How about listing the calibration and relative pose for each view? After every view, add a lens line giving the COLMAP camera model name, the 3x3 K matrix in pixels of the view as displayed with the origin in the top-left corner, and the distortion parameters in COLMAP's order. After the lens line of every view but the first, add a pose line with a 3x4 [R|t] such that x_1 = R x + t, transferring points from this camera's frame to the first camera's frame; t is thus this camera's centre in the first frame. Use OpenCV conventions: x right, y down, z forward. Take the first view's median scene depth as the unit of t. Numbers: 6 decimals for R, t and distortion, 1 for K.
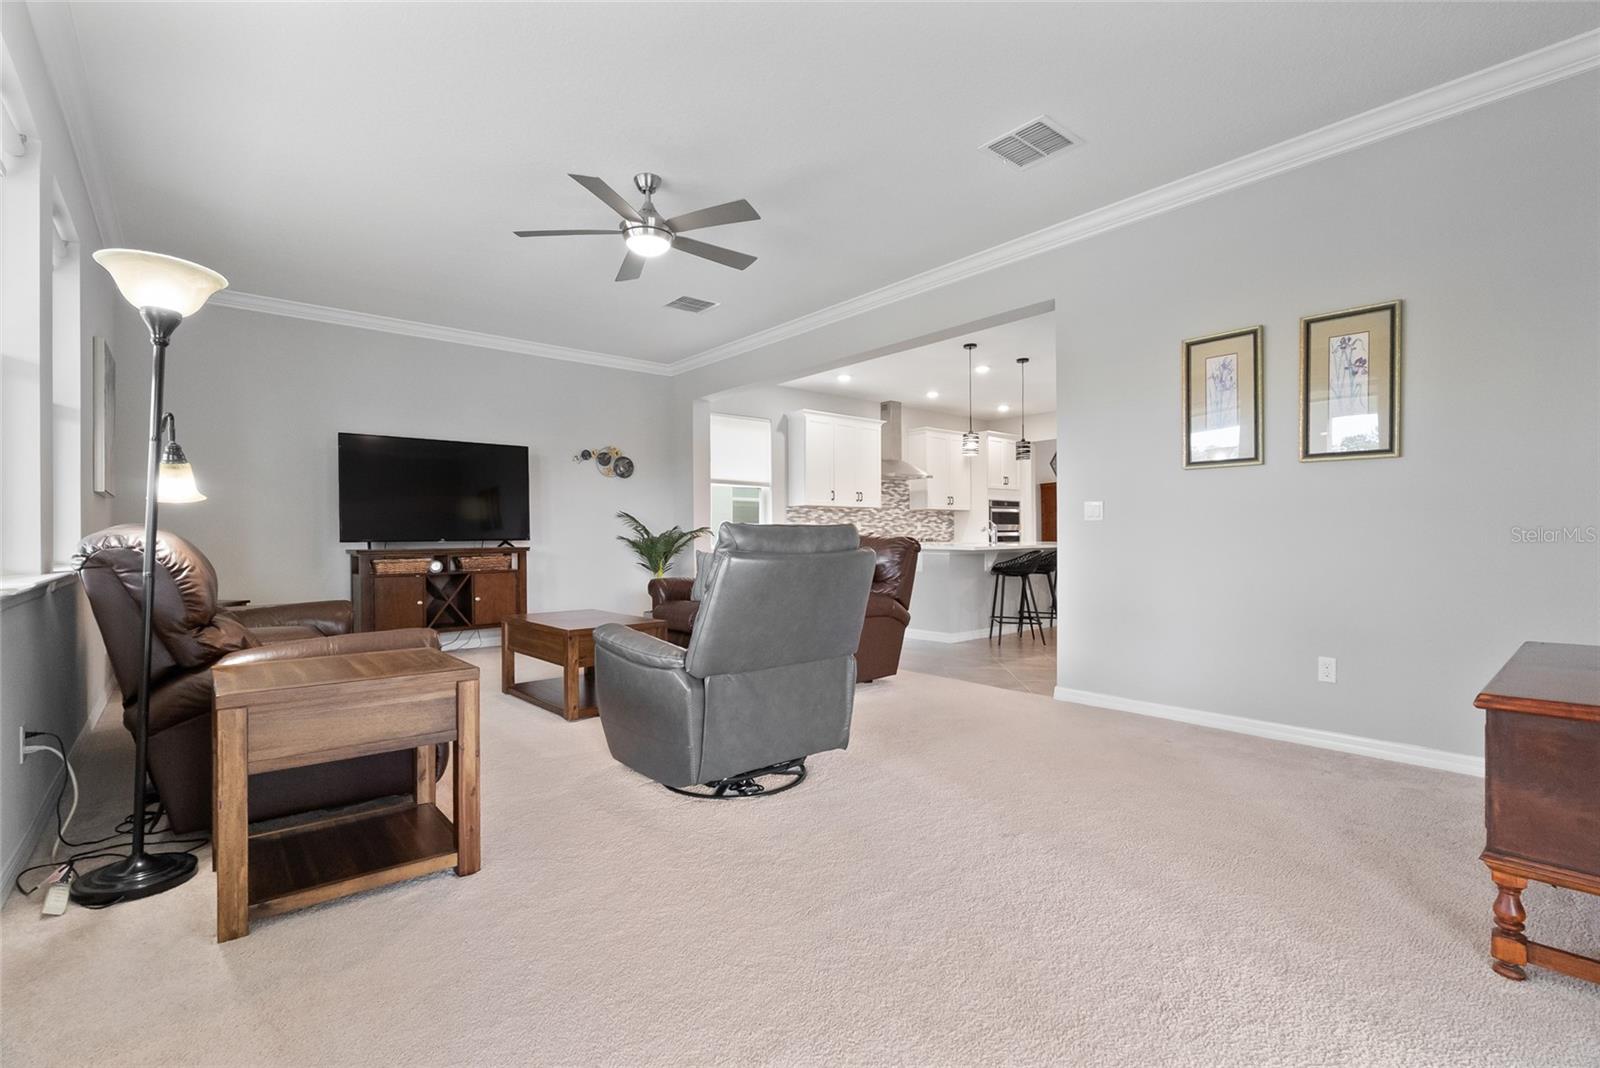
lens RADIAL K [[730.6, 0, 799.4], [0, 730.6, 534.7], [0, 0, 1]] dist [-0.003378, -0.000233]
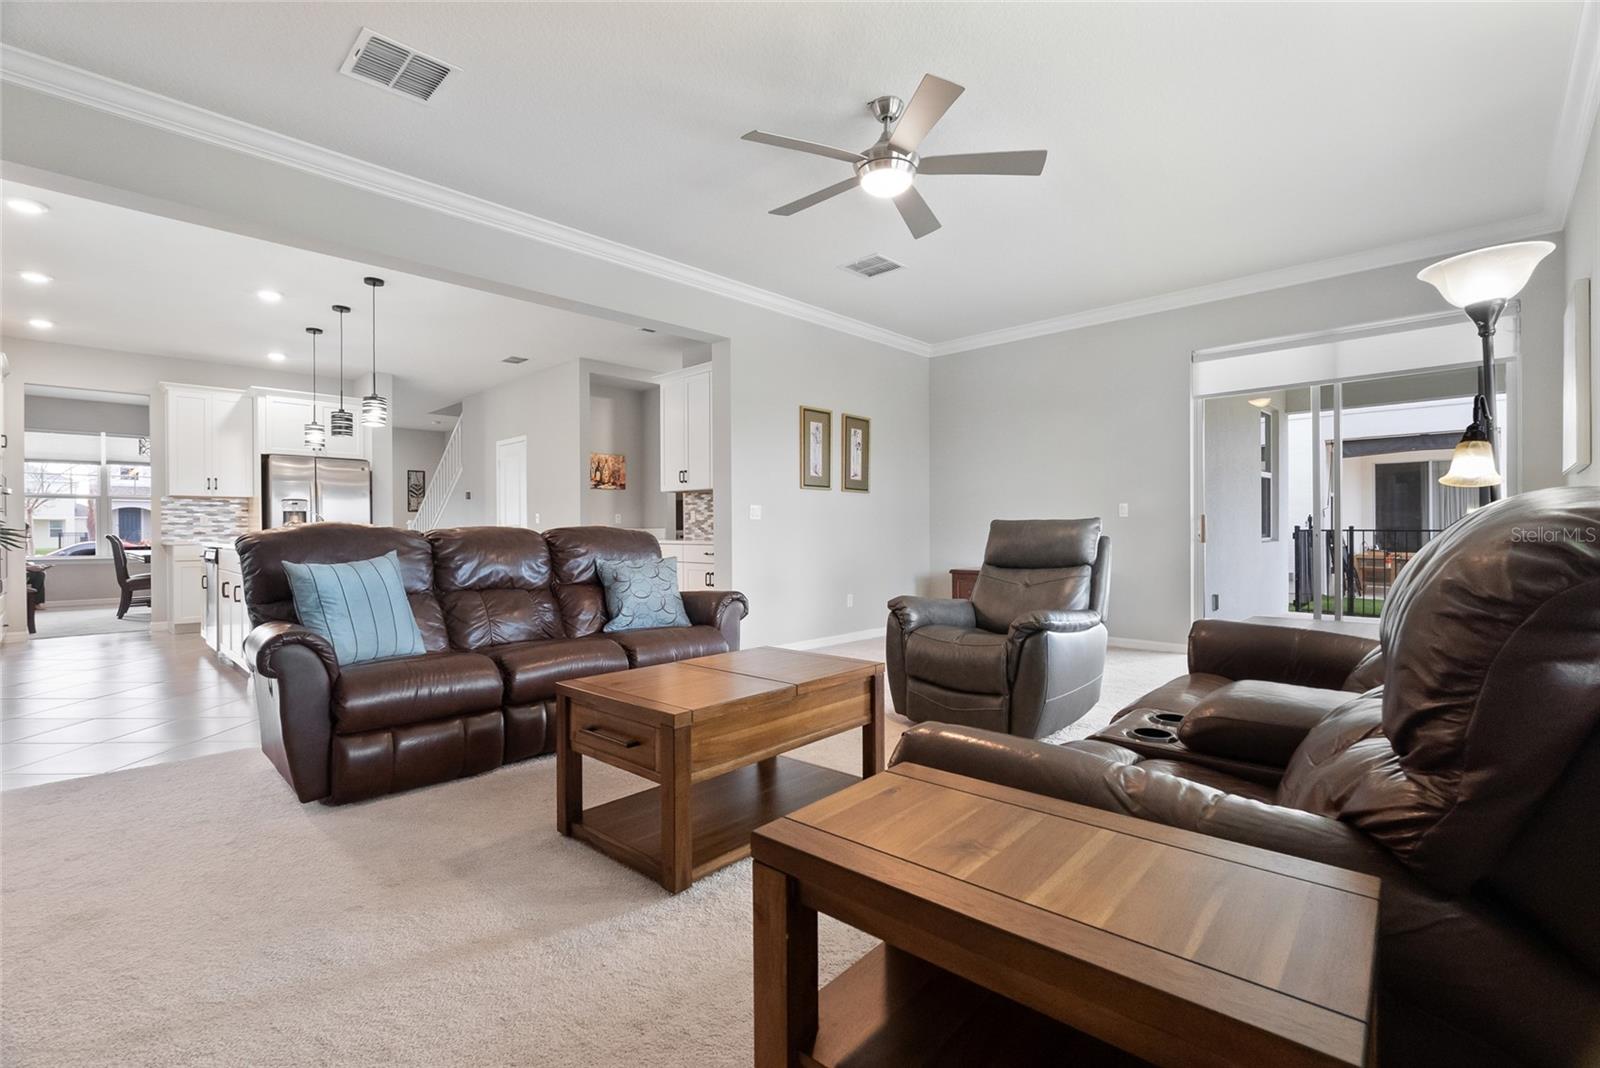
lens RADIAL K [[730.6, 0, 799.6], [0, 730.6, 530.2], [0, 0, 1]] dist [-0.003378, -0.000233]
pose [[-0.125292, 0.001253, 0.992119, -1.093708], [0.007439, 0.999972, -0.000323, -0.000286], [-0.992092, 0.007340, -0.125298, 1.290217]]
